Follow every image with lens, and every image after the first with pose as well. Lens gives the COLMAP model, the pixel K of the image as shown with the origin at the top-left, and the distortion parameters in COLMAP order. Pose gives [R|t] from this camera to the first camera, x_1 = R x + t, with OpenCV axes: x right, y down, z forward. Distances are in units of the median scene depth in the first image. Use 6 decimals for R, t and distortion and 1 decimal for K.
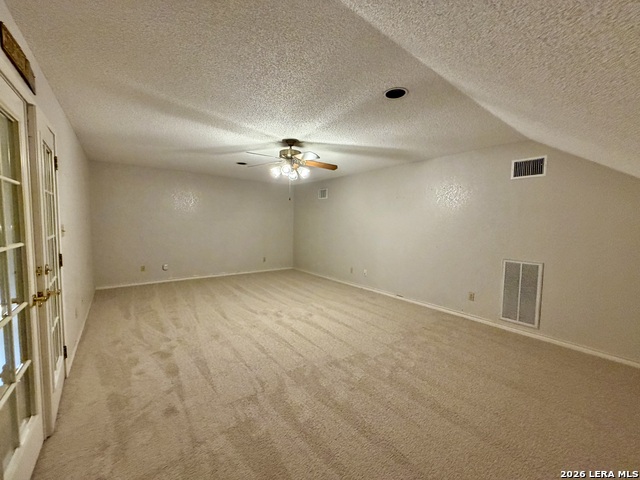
lens RADIAL K [[255.1, 0, 319.7], [0, 255.1, 240.3], [0, 0, 1]] dist [0.002386, 0.000291]
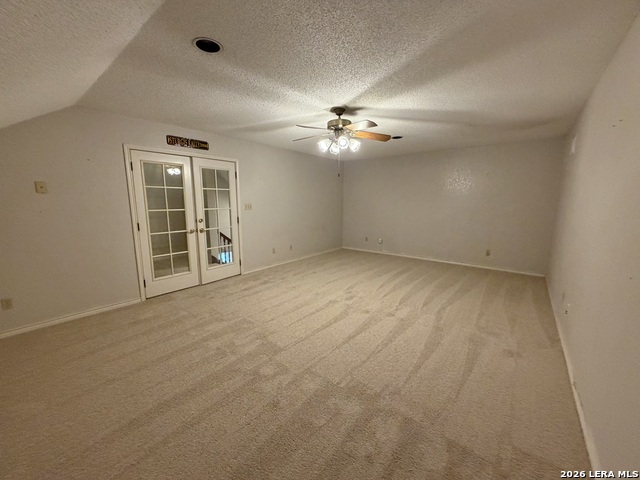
lens RADIAL K [[255.1, 0, 319.3], [0, 255.1, 239.9], [0, 0, 1]] dist [0.002386, 0.000291]
pose [[0.231005, 0.127238, -0.964597, 0.793257], [-0.065698, 0.991189, 0.115013, -0.031969], [0.970732, 0.036803, 0.237329, 0.724880]]
